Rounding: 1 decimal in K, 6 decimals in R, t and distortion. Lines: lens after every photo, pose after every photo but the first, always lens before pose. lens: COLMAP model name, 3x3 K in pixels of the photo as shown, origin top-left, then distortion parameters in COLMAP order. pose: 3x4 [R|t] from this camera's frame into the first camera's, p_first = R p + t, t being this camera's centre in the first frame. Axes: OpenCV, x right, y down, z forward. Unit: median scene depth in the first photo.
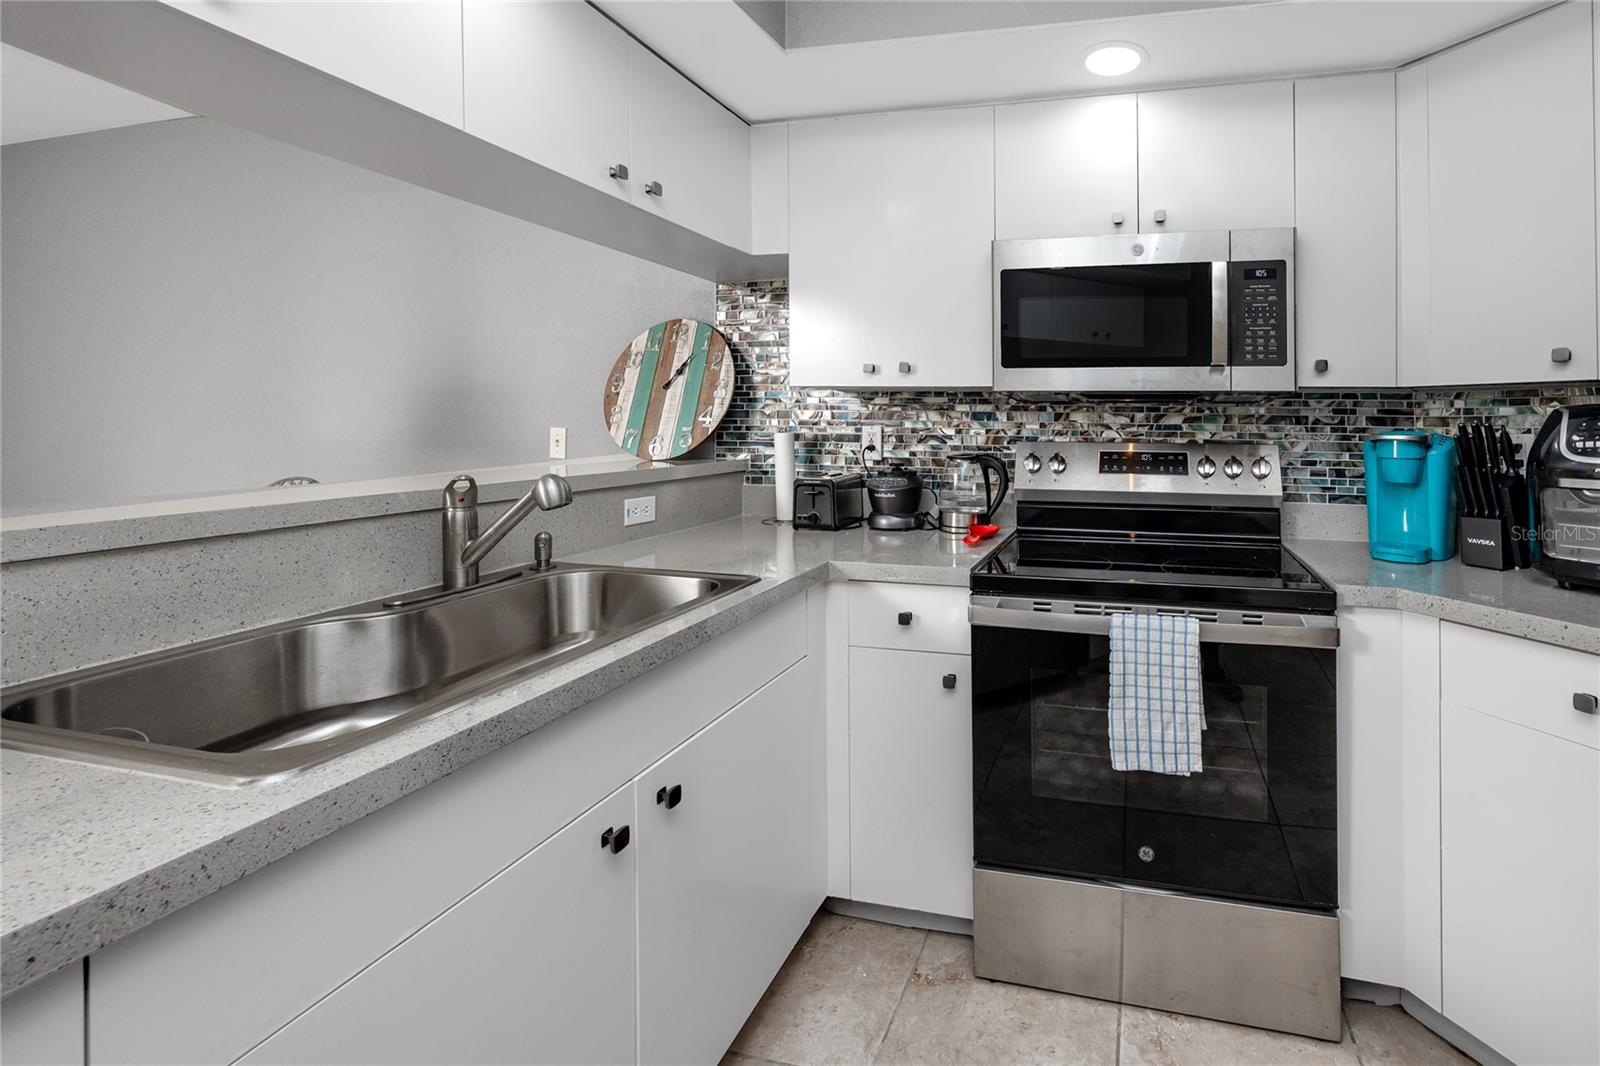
lens RADIAL K [[644.5, 0, 979.1], [0, 644.5, 408.5], [0, 0, 1]] dist [-0.001879, 0.000395]
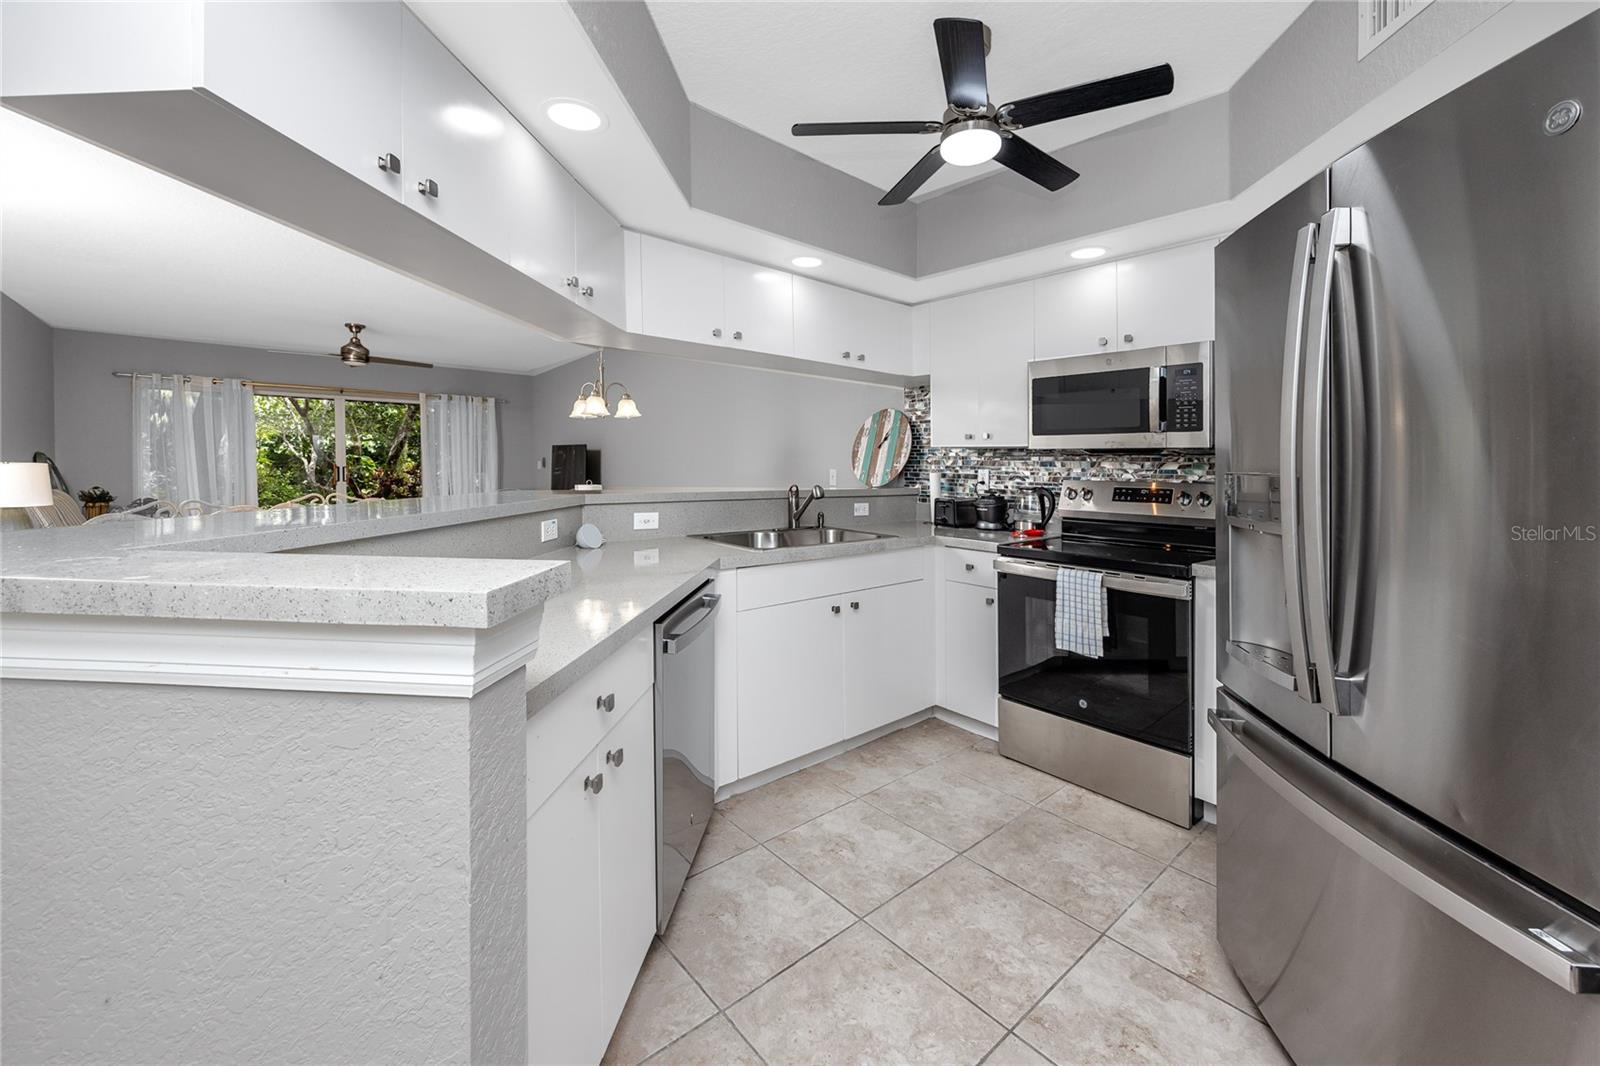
lens RADIAL K [[644.5, 0, 786.5], [0, 644.5, 466.5], [0, 0, 1]] dist [-0.001879, 0.000395]
pose [[0.771097, 0.006235, -0.636687, 0.581950], [0.002565, 0.999914, 0.012899, -0.004167], [0.636712, -0.011579, 0.771015, -0.705076]]
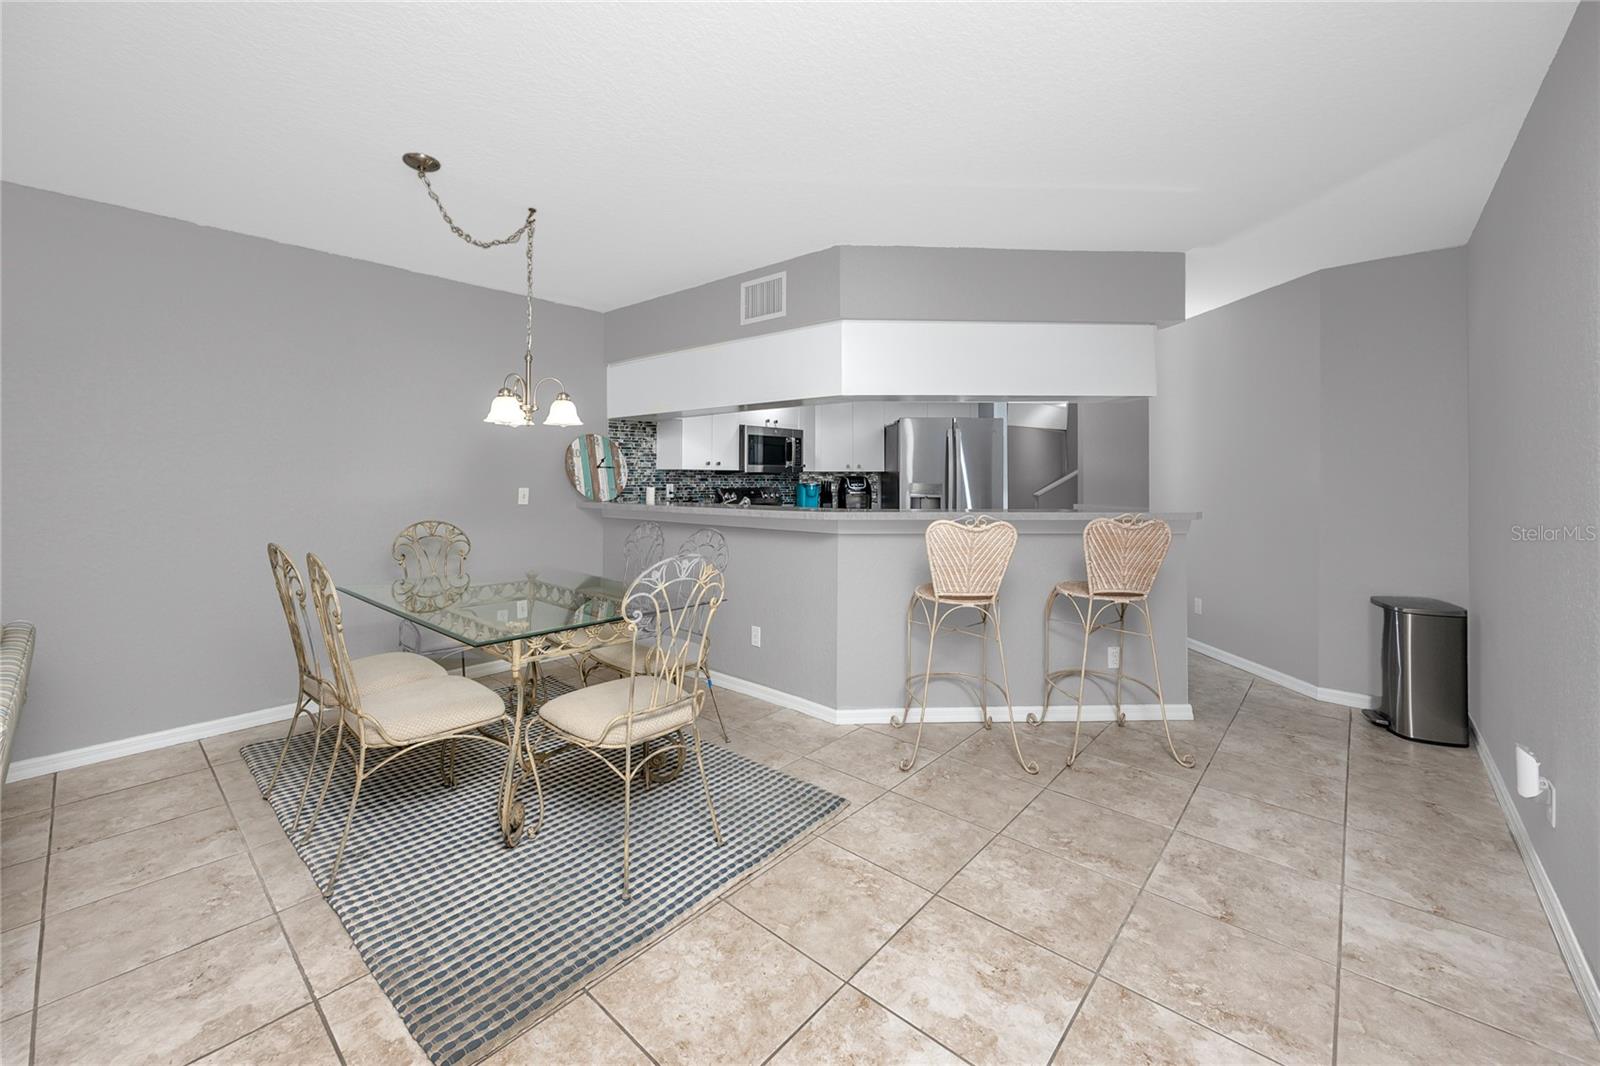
lens RADIAL K [[644.5, 0, 806.8], [0, 644.5, 466.9], [0, 0, 1]] dist [-0.001879, 0.000395]
pose [[0.478044, 0.005563, 0.878318, -2.495304], [-0.016695, 0.999857, 0.002754, -0.064540], [-0.878177, -0.015980, 0.478068, -0.774113]]
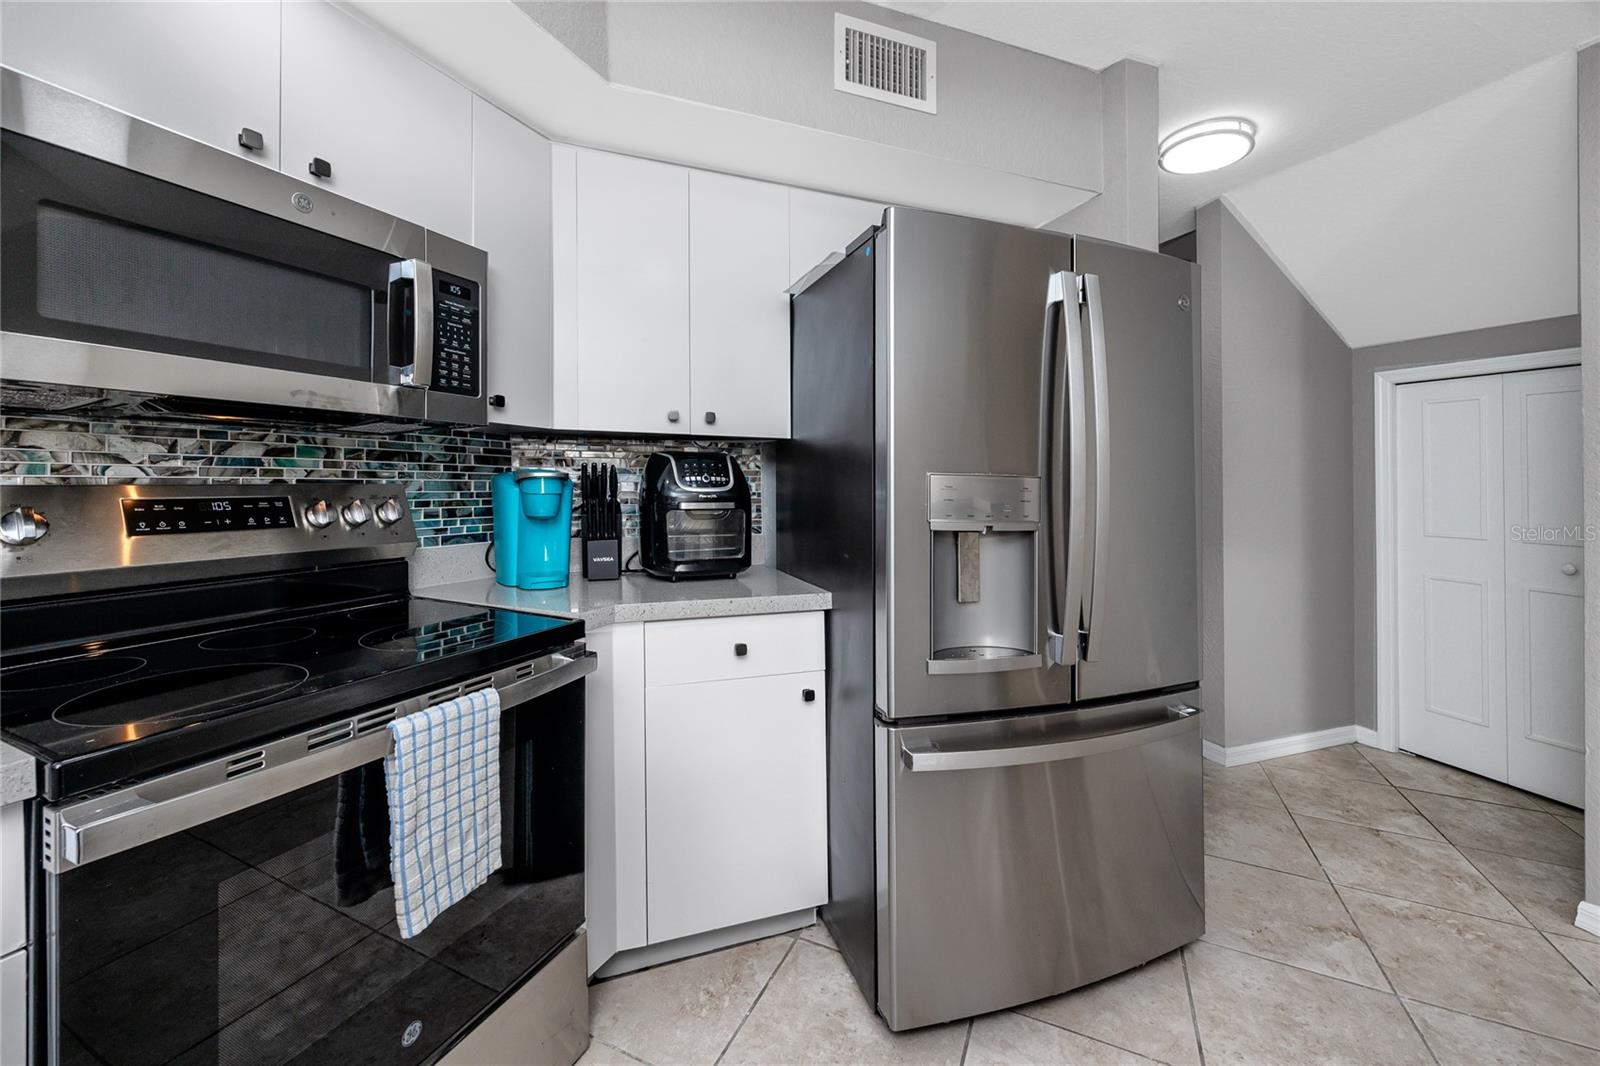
lens RADIAL K [[644.5, 0, 819.3], [0, 644.5, 444.3], [0, 0, 1]] dist [-0.001879, 0.000395]
pose [[0.209372, 0.046922, 0.976710, -0.260261], [-0.036037, 0.998540, -0.040246, 0.016591], [-0.977172, -0.026772, 0.210757, 0.261693]]
